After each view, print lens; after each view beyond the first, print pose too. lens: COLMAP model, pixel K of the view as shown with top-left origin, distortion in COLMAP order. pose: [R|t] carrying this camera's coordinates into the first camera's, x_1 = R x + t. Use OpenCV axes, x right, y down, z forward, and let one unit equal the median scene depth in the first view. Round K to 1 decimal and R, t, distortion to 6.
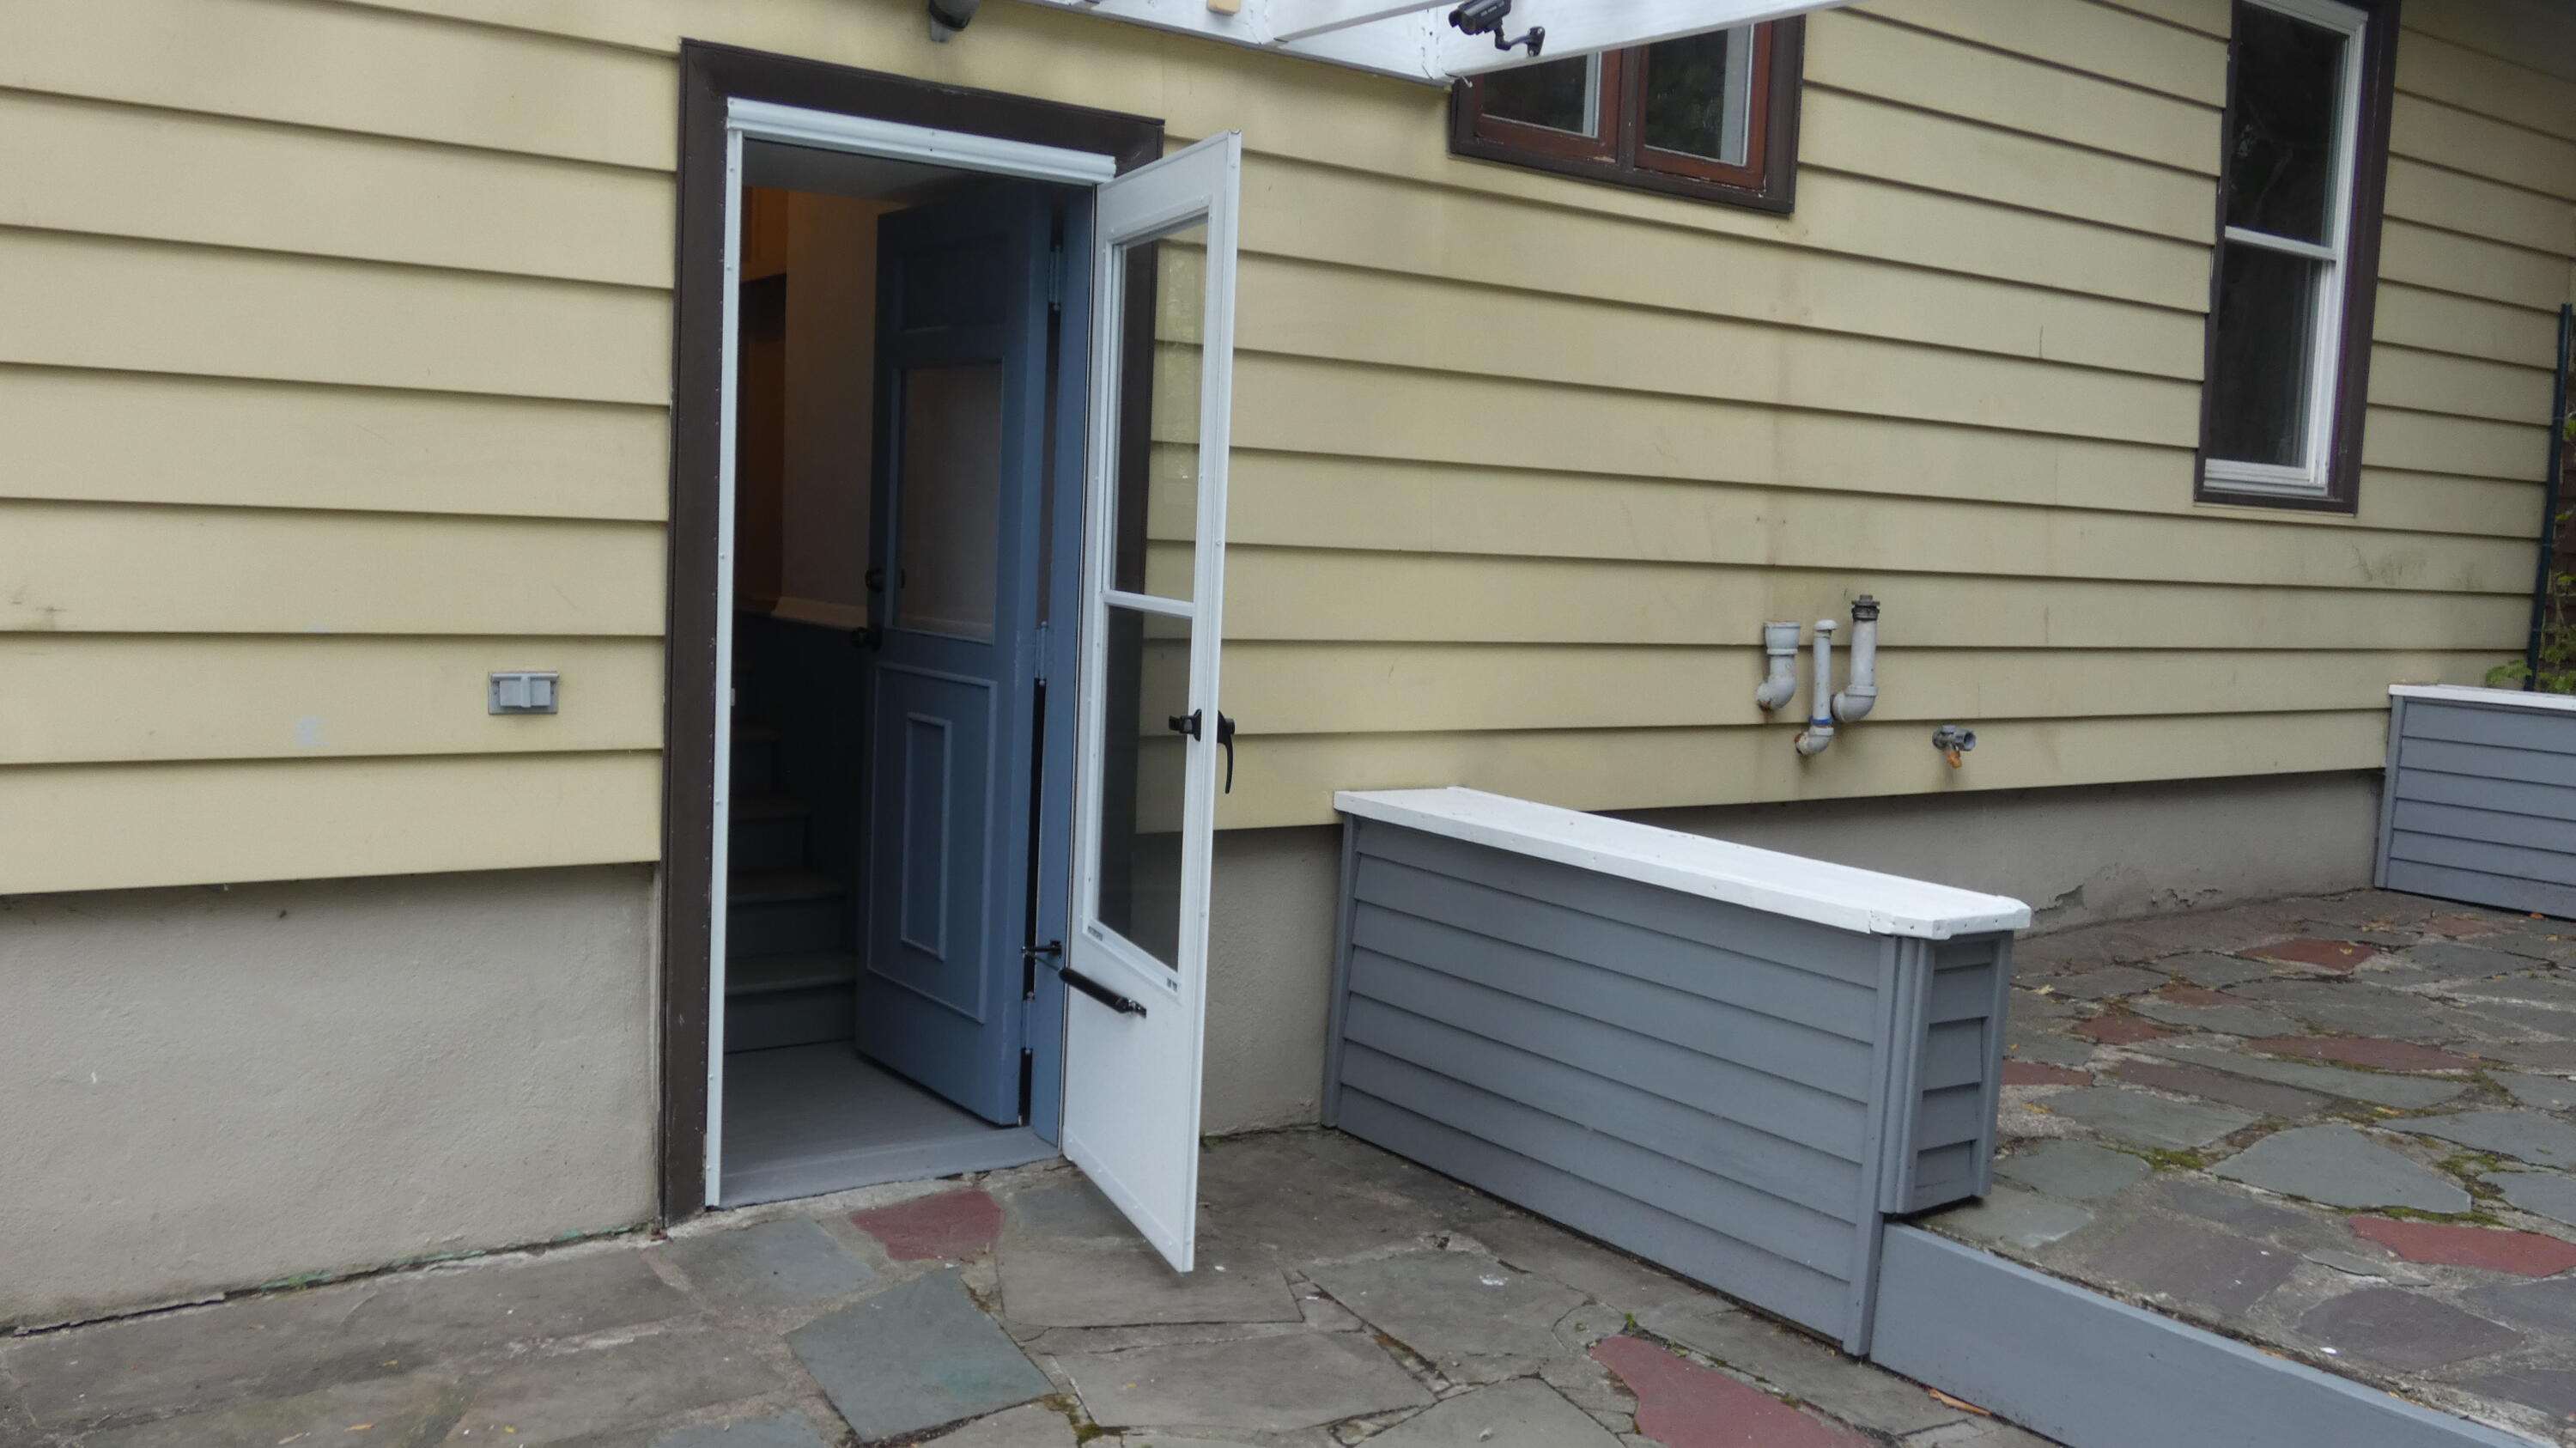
lens RADIAL K [[2184.6, 0, 1285.5], [0, 2184.6, 718.4], [0, 0, 1]] dist [-0.030375, -0.000027]
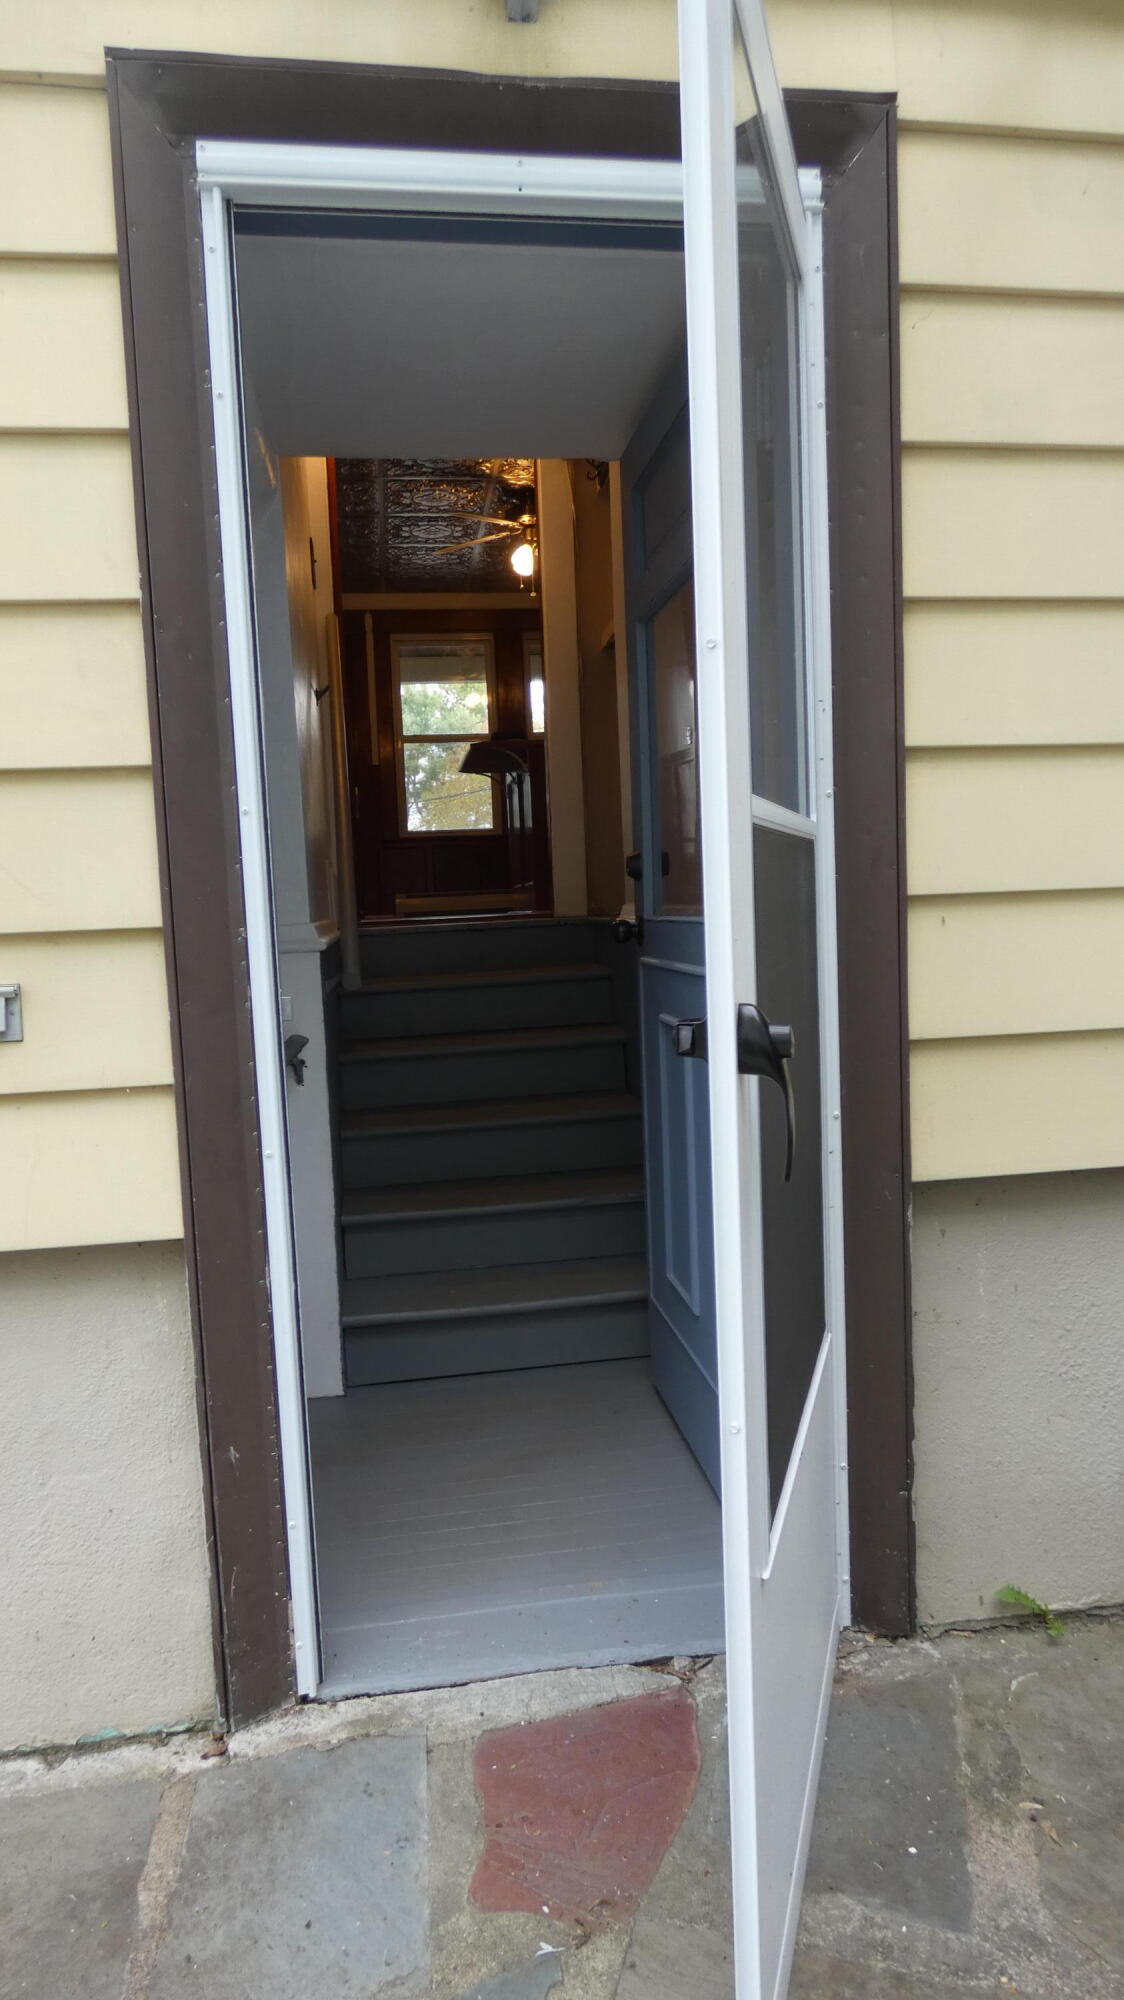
lens RADIAL K [[1196.8, 0, 555.6], [0, 1196.8, 1005.1], [0, 0, 1]] dist [-0.001328, 0.002218]
pose [[0.885763, -0.040260, -0.462389, 0.009095], [0.038907, 0.999165, -0.012467, -0.002376], [0.462504, -0.006947, 0.886590, 0.702291]]
